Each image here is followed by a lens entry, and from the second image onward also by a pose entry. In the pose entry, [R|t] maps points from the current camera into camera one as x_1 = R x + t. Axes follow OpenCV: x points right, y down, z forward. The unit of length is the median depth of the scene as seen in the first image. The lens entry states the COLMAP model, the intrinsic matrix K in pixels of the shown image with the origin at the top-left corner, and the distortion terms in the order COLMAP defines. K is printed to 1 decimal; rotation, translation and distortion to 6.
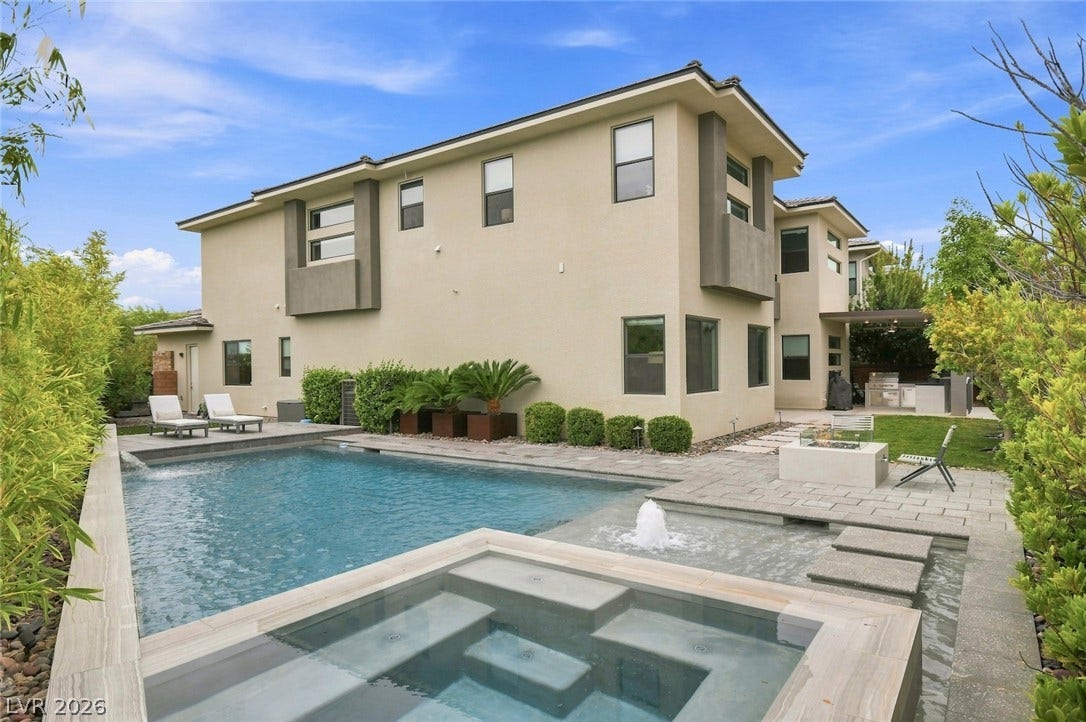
lens RADIAL K [[554.1, 0, 543.0], [0, 554.1, 361.0], [0, 0, 1]] dist [-0.035167, 0.000123]
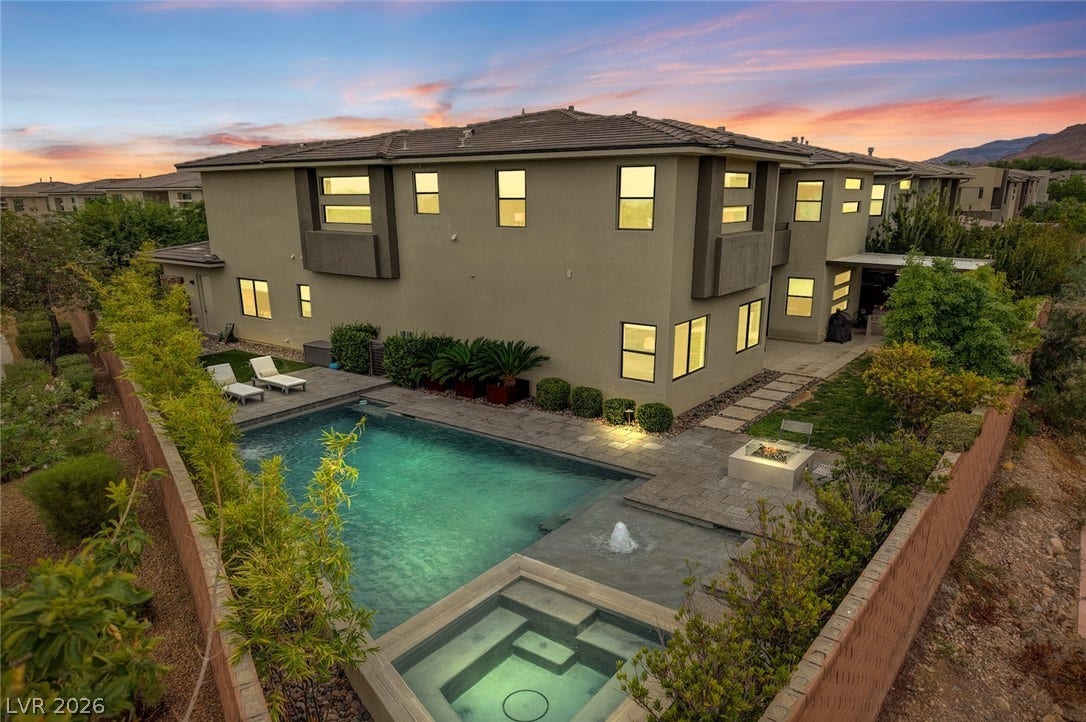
lens RADIAL K [[728.4, 0, 543.0], [0, 728.4, 361.0], [0, 0, 1]] dist [0.000845, -0.000758]
pose [[0.999945, 0.007936, -0.006916, -0.007958], [-0.004801, 0.928488, 0.371330, -0.522642], [0.009368, -0.371276, 0.928475, -0.405719]]
